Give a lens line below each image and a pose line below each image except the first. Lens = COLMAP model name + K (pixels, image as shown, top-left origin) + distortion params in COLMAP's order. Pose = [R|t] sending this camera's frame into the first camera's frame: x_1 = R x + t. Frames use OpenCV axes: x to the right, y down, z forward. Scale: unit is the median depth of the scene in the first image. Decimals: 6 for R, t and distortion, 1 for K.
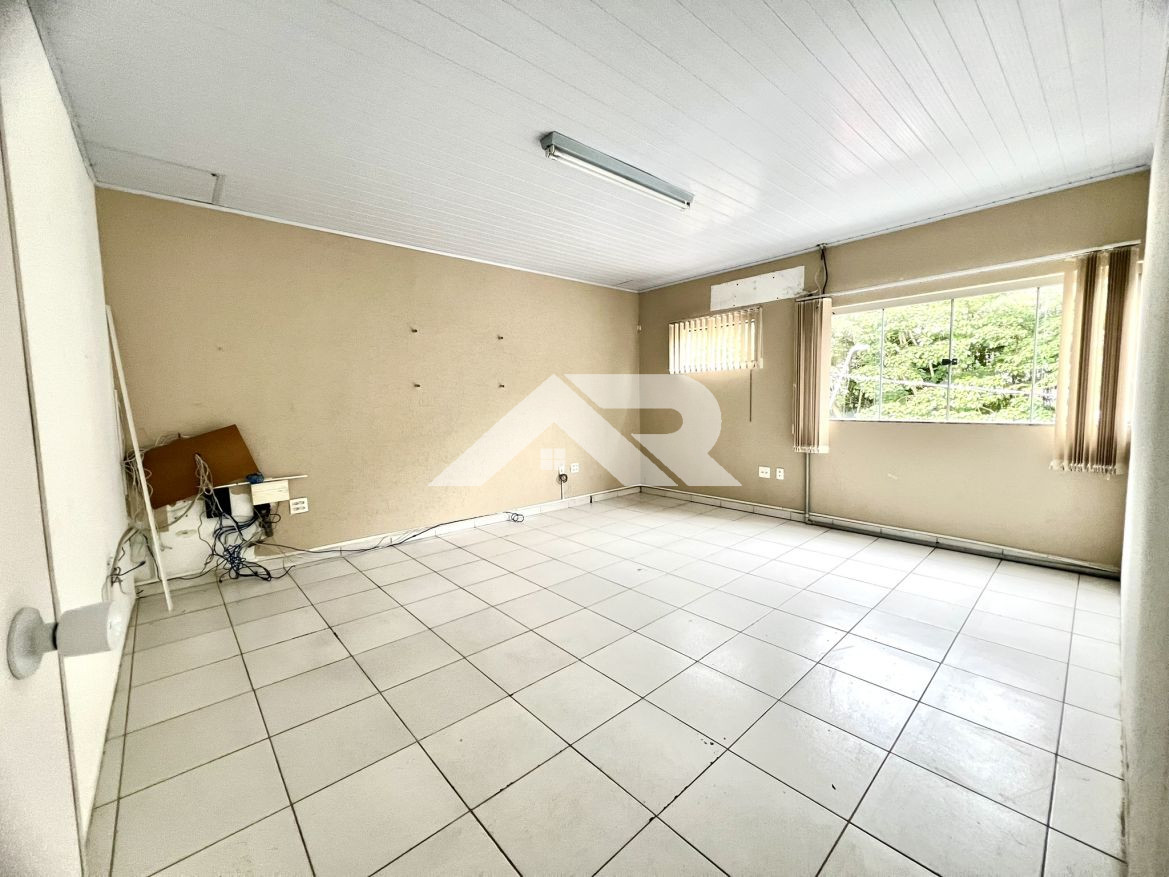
lens RADIAL K [[467.7, 0, 584.5], [0, 467.7, 438.5], [0, 0, 1]] dist [0.001228, -0.000162]
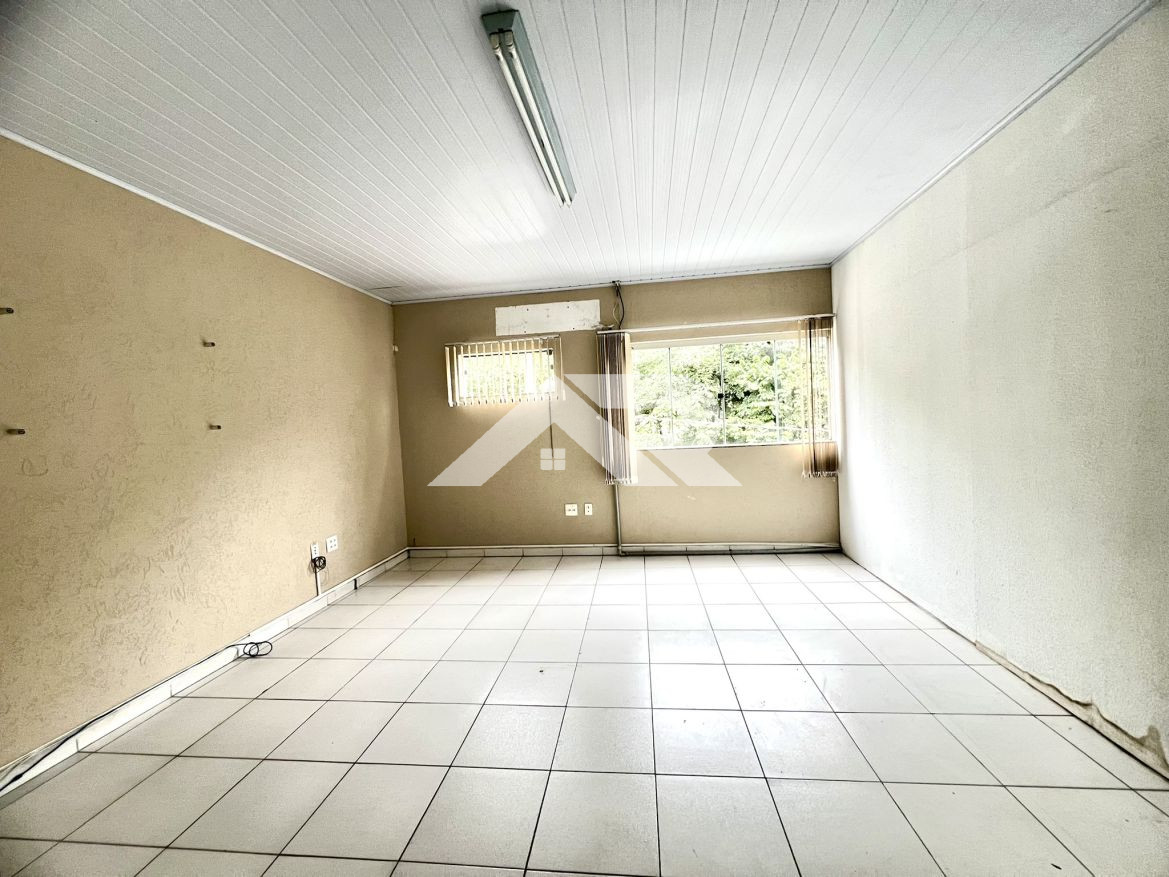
lens RADIAL K [[467.7, 0, 584.5], [0, 467.7, 438.5], [0, 0, 1]] dist [0.001228, -0.000162]
pose [[0.747737, -0.045606, 0.662427, -0.224254], [0.092698, 0.995039, -0.036131, -0.036563], [-0.657493, 0.088422, 0.748255, 0.280943]]
